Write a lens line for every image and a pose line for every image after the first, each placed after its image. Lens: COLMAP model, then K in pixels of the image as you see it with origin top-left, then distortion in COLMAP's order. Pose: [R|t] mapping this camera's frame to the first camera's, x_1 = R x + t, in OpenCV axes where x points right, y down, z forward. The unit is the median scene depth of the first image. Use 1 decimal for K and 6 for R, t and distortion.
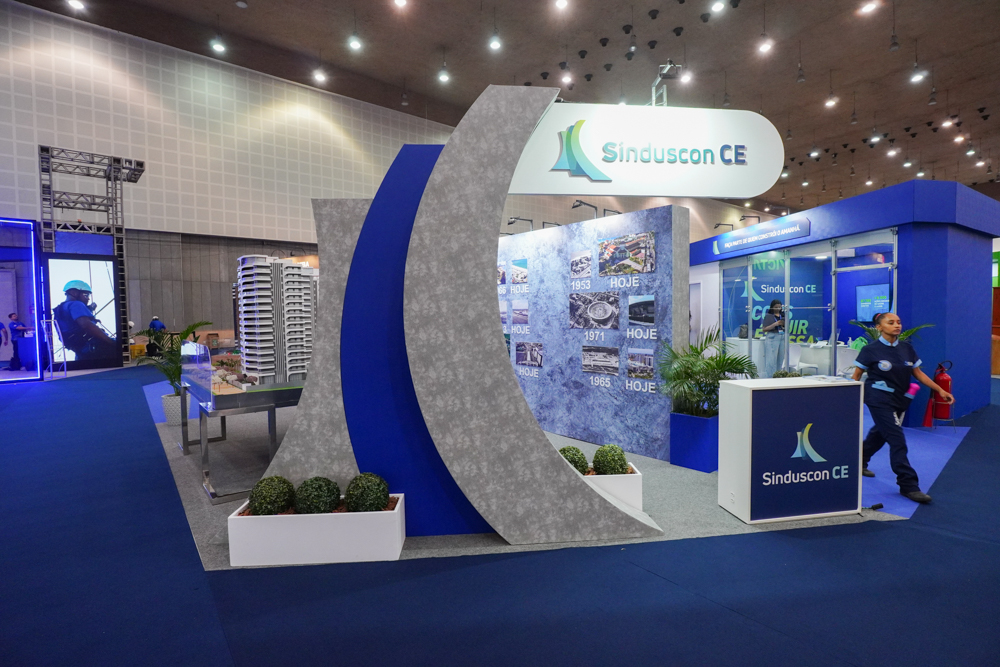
lens RADIAL K [[491.6, 0, 499.1], [0, 491.6, 333.5], [0, 0, 1]] dist [-0.037618, 0.004764]
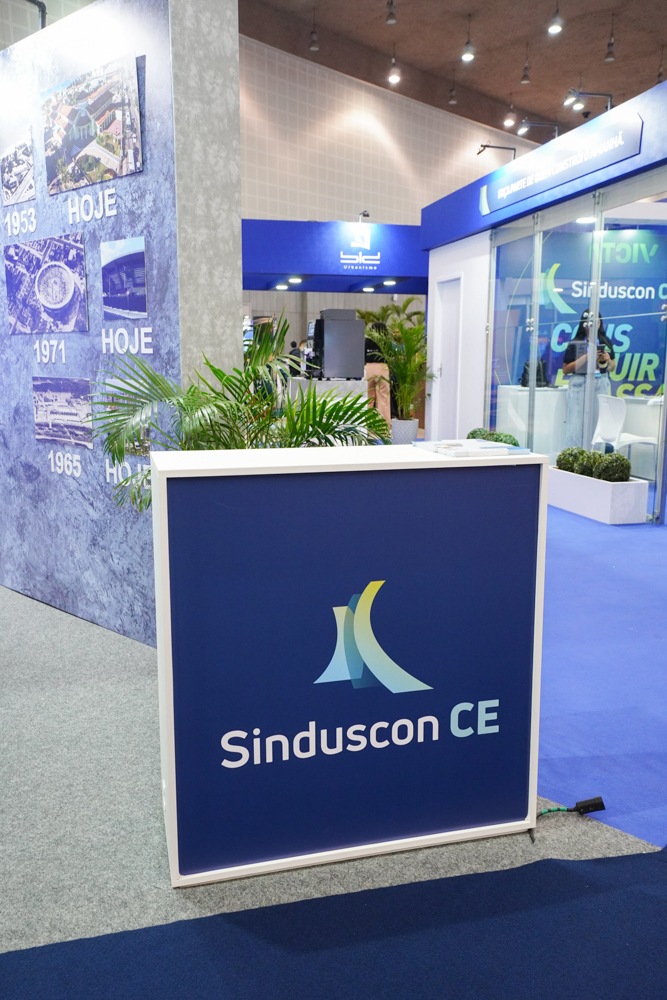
lens RADIAL K [[812.0, 0, 333.9], [0, 812.0, 500.0], [0, 0, 1]] dist [0.032888, 0.005608]
pose [[0.993074, -0.004085, 0.117423, 0.377208], [-0.010784, 0.992008, 0.125712, 0.042779], [-0.116998, -0.126107, 0.985093, 0.320048]]
